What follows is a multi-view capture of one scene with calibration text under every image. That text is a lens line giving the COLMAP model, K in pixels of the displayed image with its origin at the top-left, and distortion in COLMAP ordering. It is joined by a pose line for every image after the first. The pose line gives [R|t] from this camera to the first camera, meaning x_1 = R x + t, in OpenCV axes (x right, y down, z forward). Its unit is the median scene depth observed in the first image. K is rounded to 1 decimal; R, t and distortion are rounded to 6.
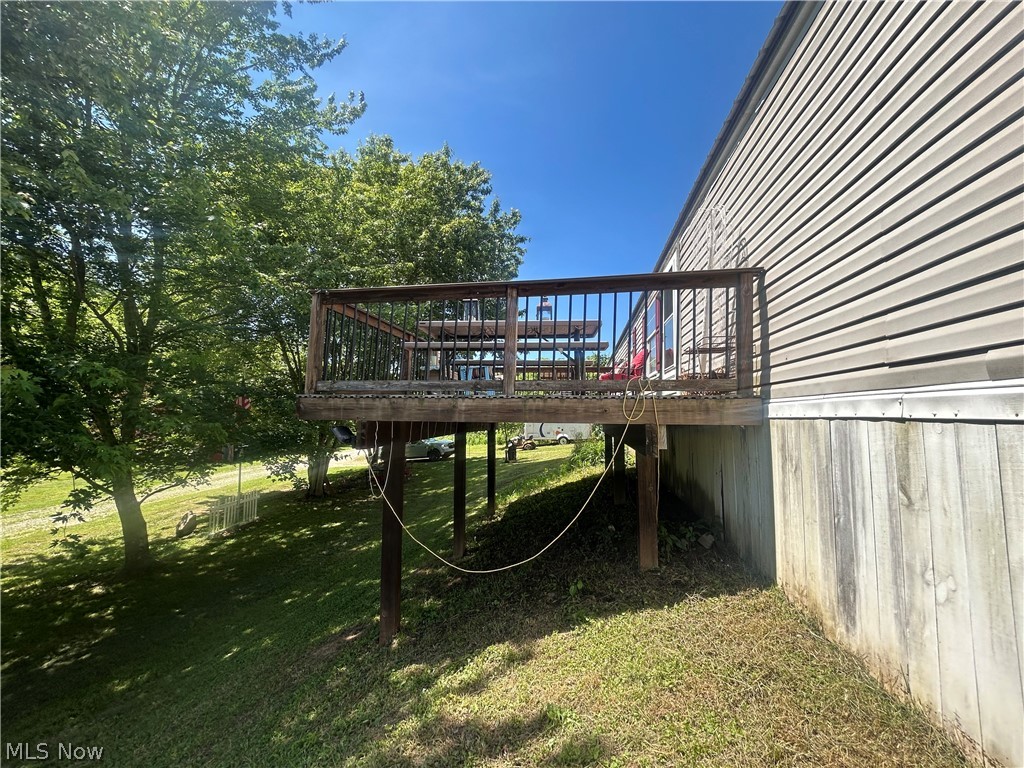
lens RADIAL K [[416.7, 0, 512.1], [0, 416.7, 378.1], [0, 0, 1]] dist [-0.003271, -0.001111]
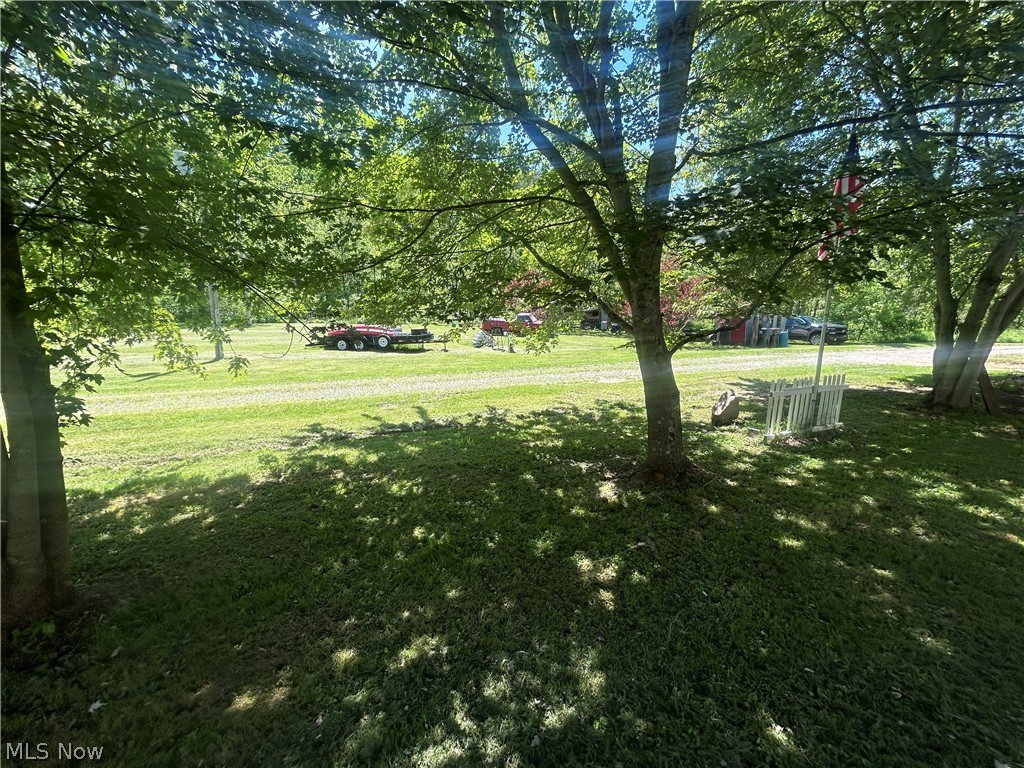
lens RADIAL K [[416.7, 0, 511.2], [0, 416.7, 382.4], [0, 0, 1]] dist [-0.003271, -0.001111]
pose [[0.465643, 0.165319, -0.869394, -0.404582], [0.058084, 0.974569, 0.216428, 0.160452], [0.883064, -0.151276, 0.444199, 0.447059]]
